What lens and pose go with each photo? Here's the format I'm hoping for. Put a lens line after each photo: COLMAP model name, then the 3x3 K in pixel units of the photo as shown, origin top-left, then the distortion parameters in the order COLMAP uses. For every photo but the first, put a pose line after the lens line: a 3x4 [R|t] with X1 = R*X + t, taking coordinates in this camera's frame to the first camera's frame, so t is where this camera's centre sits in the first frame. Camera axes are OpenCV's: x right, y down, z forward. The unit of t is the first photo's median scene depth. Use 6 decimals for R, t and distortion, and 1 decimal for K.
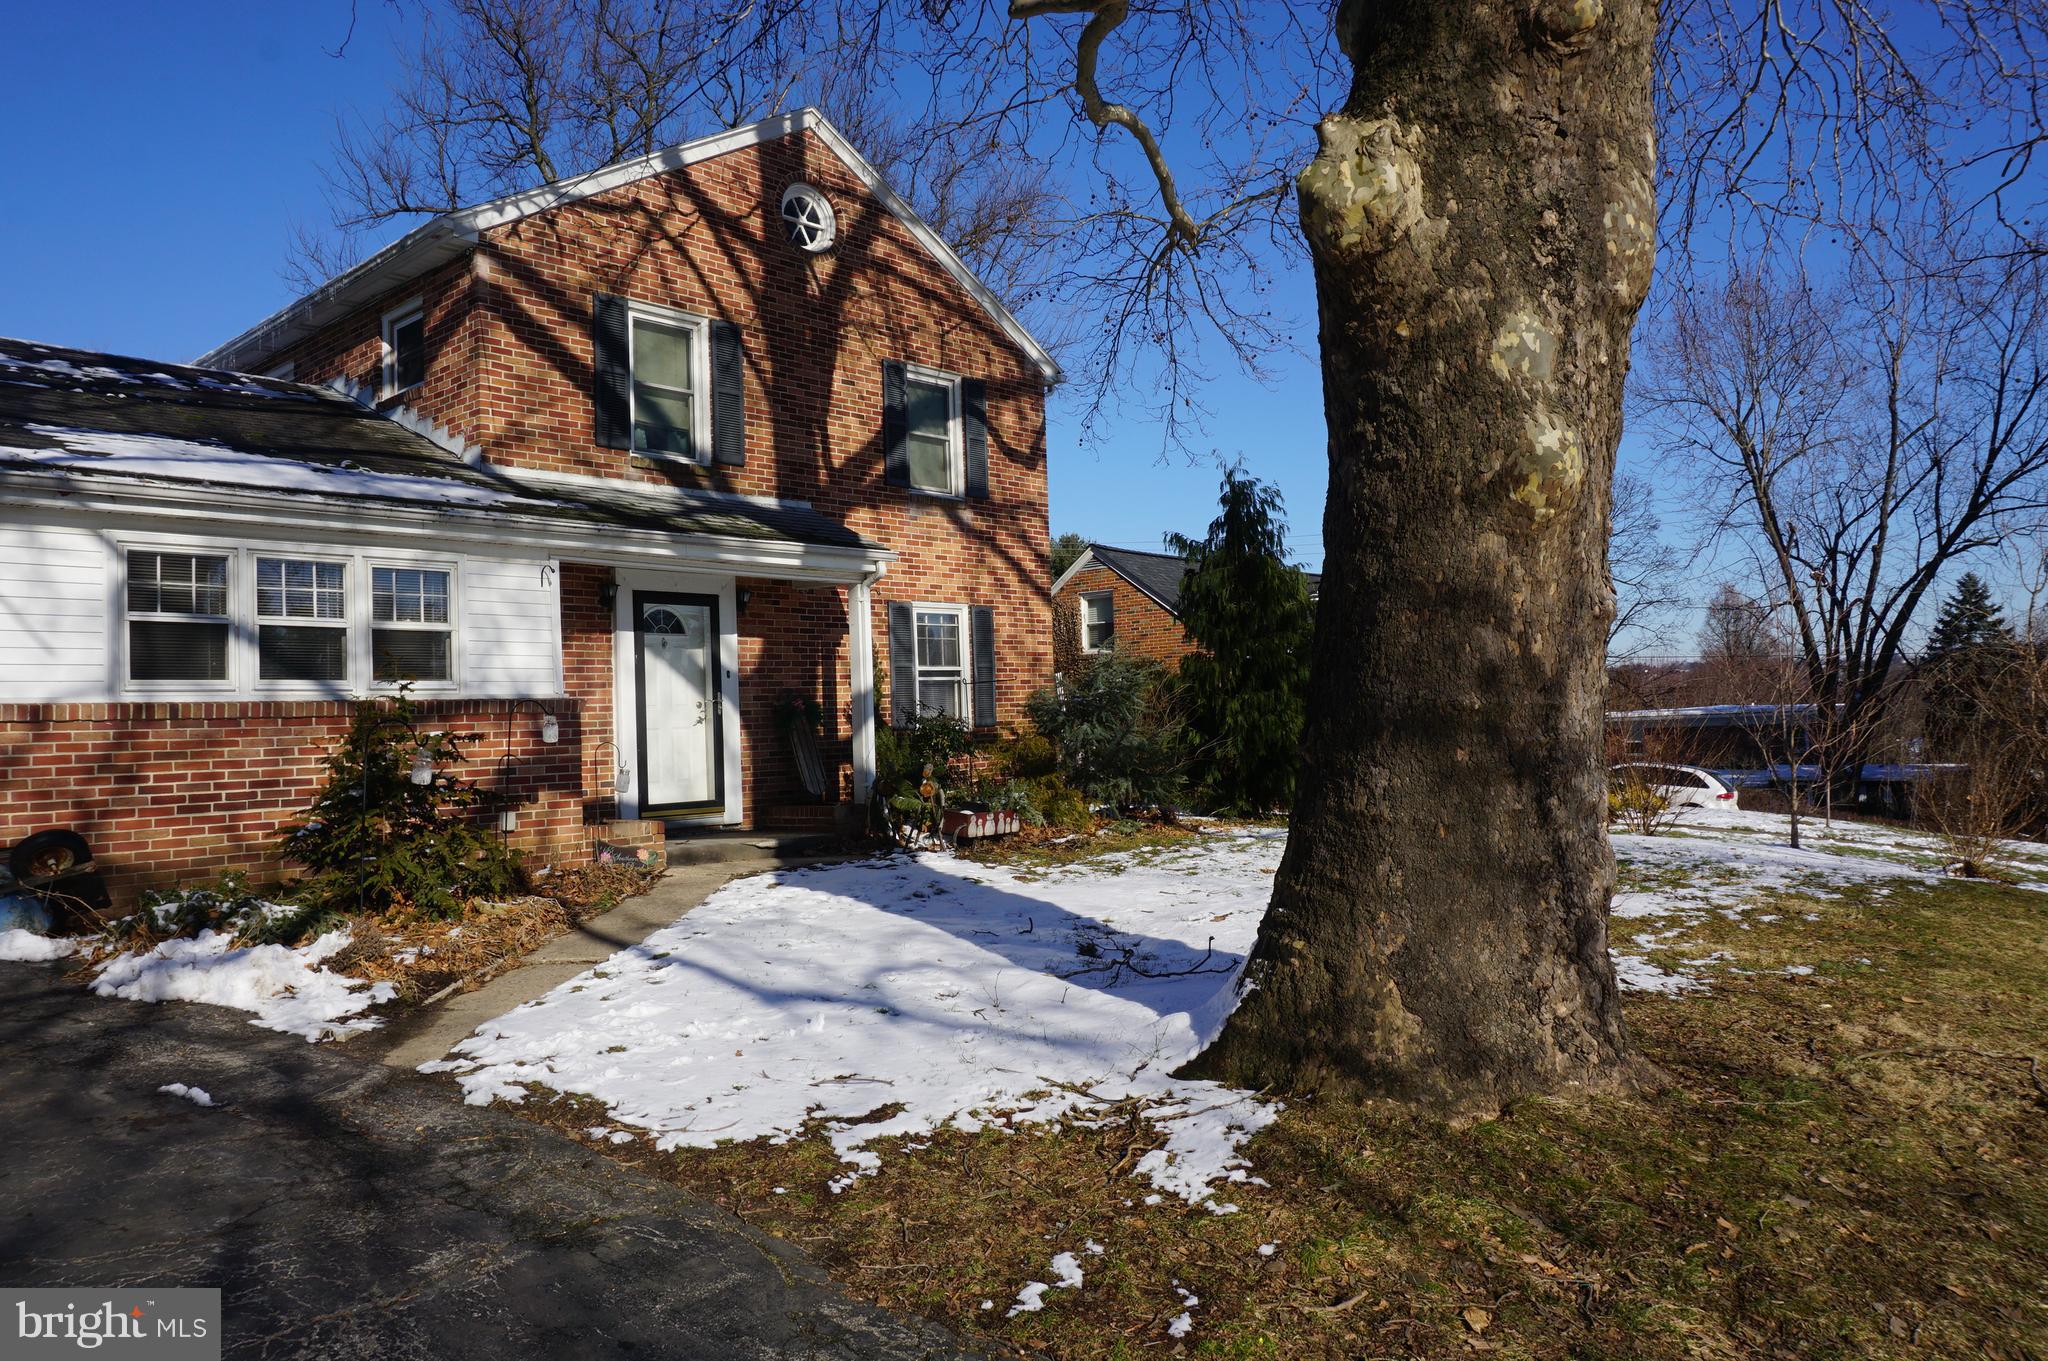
lens RADIAL K [[1372.1, 0, 1010.7], [0, 1372.1, 675.8], [0, 0, 1]] dist [-0.054055, 0.054236]
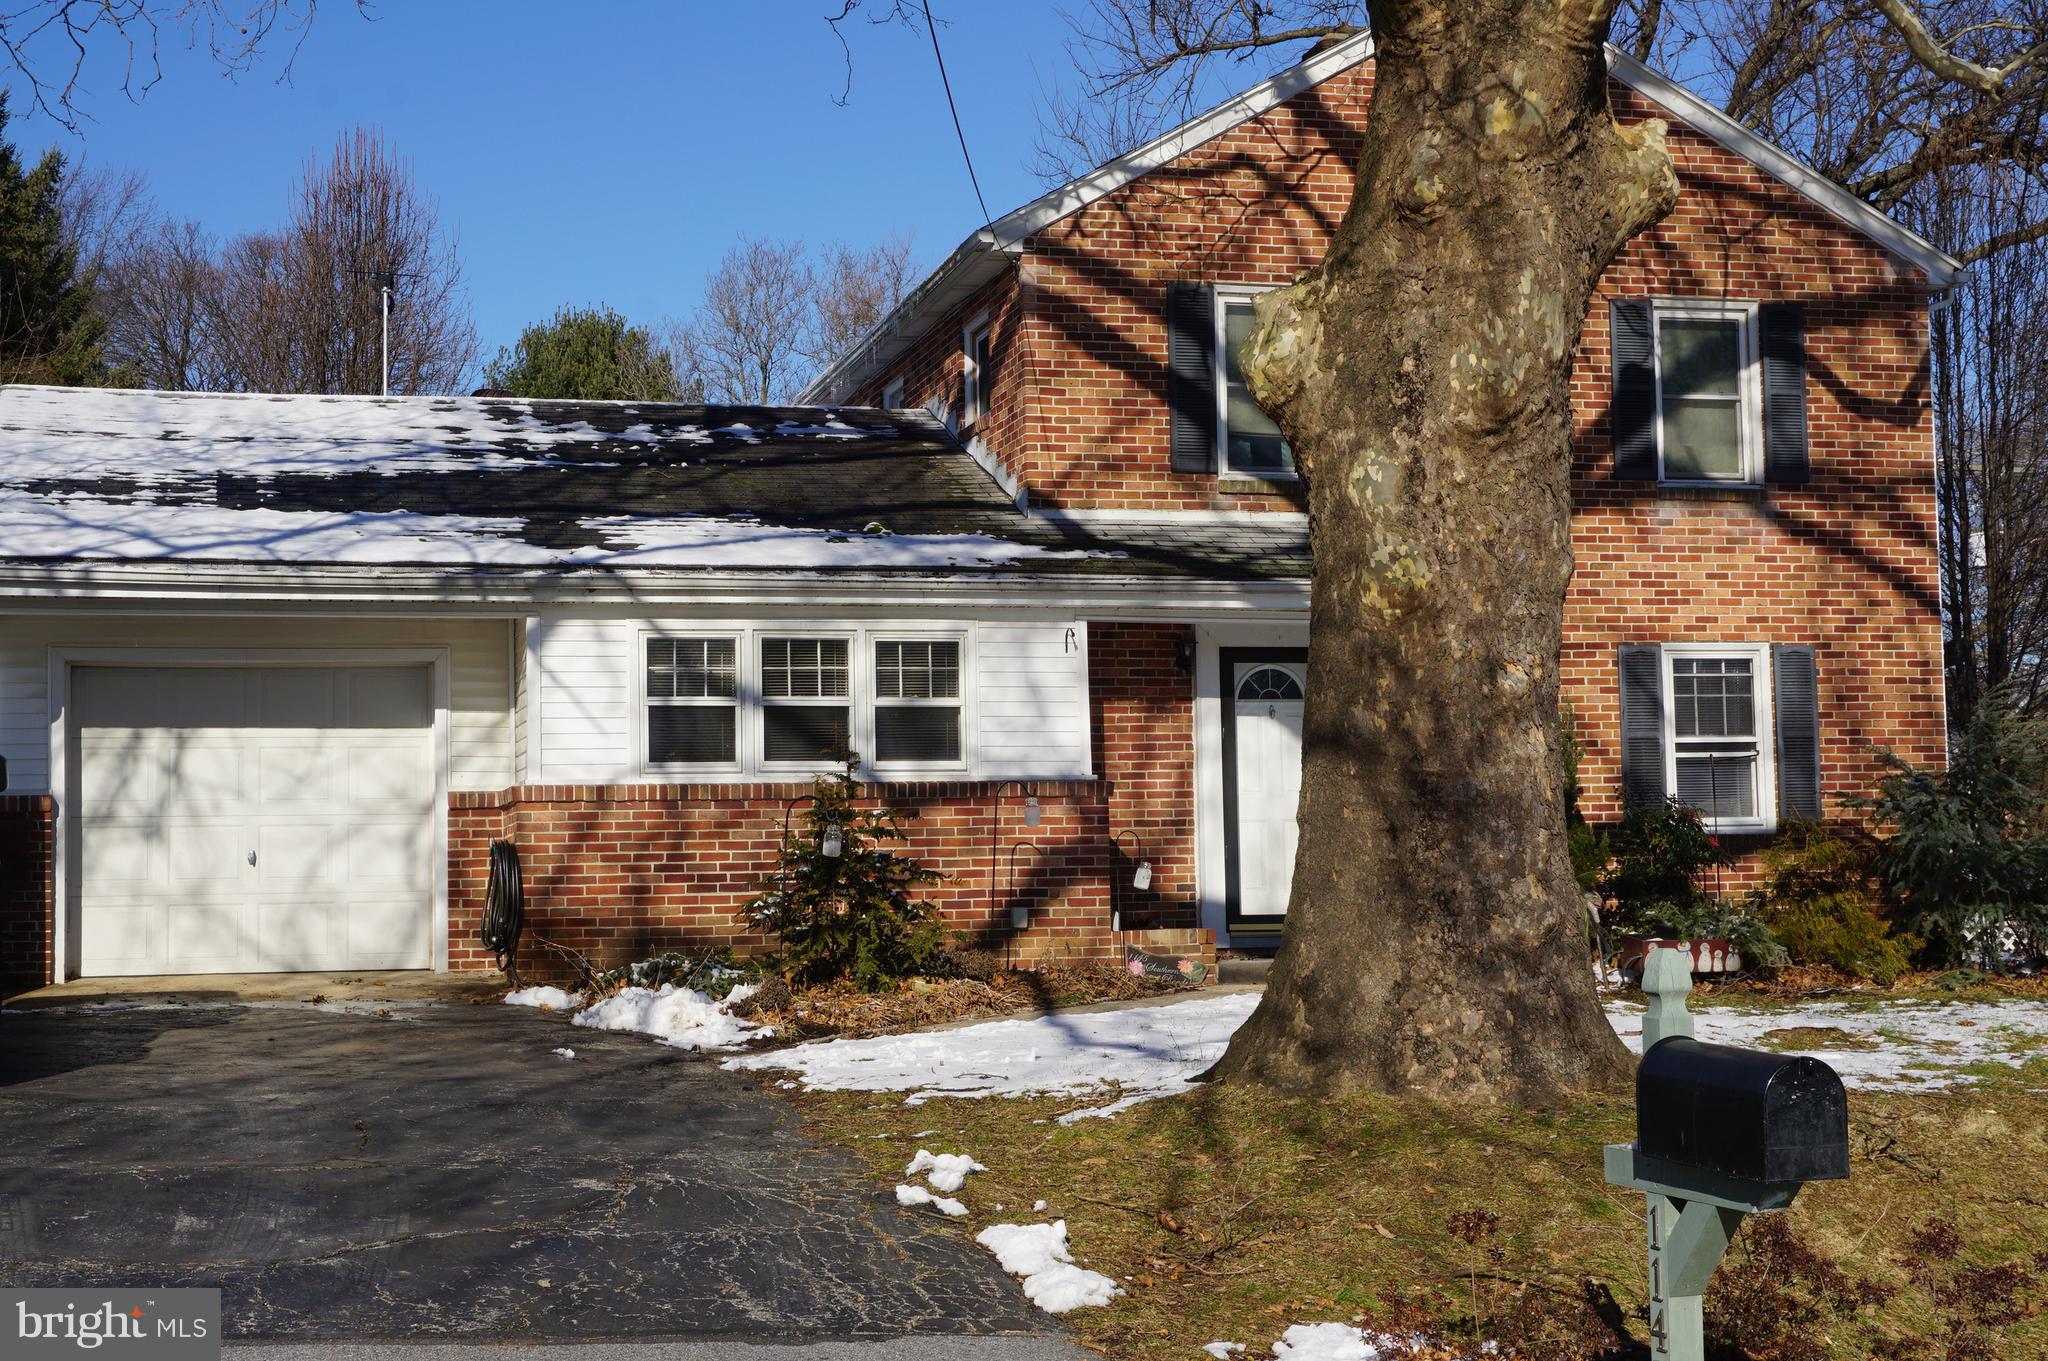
lens RADIAL K [[2938.5, 0, 1024.0], [0, 2938.5, 680.5], [0, 0, 1]] dist [0.019545, -0.054359]
pose [[0.834985, -0.022172, -0.549827, 0.643886], [0.008290, 0.999581, -0.027719, 0.004166], [0.550211, 0.018586, 0.834819, -0.563278]]
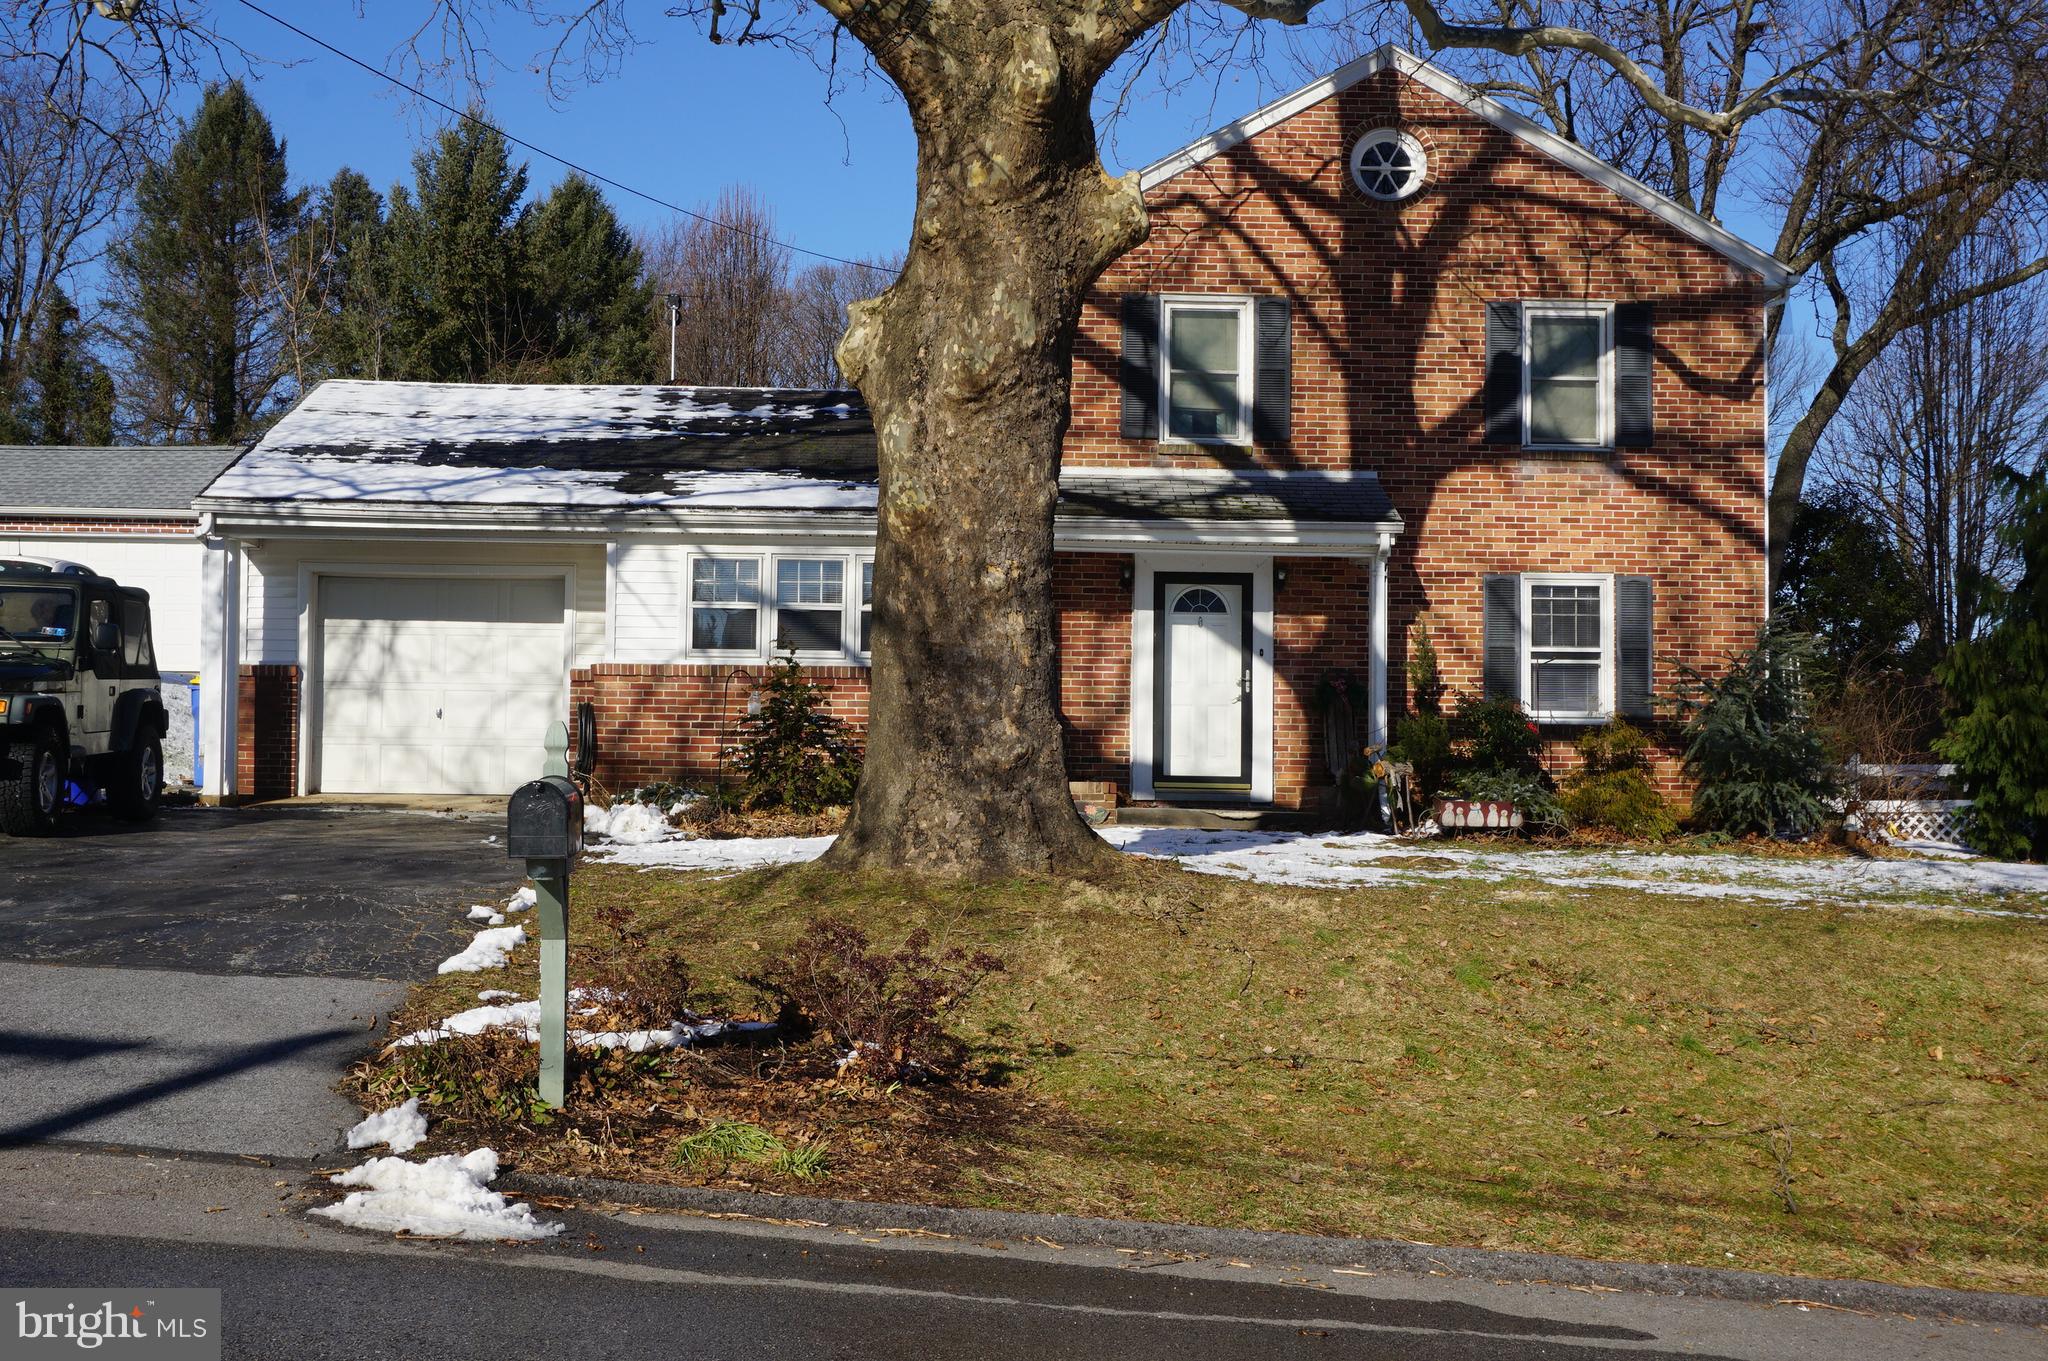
lens RADIAL K [[2417.1, 0, 1024.0], [0, 2417.1, 680.5], [0, 0, 1]] dist [-0.007547, -0.005125]
pose [[0.697914, 0.005095, -0.716164, 1.104466], [-0.011391, 0.999927, -0.003987, 0.033300], [0.716091, 0.010941, 0.697921, -0.415734]]
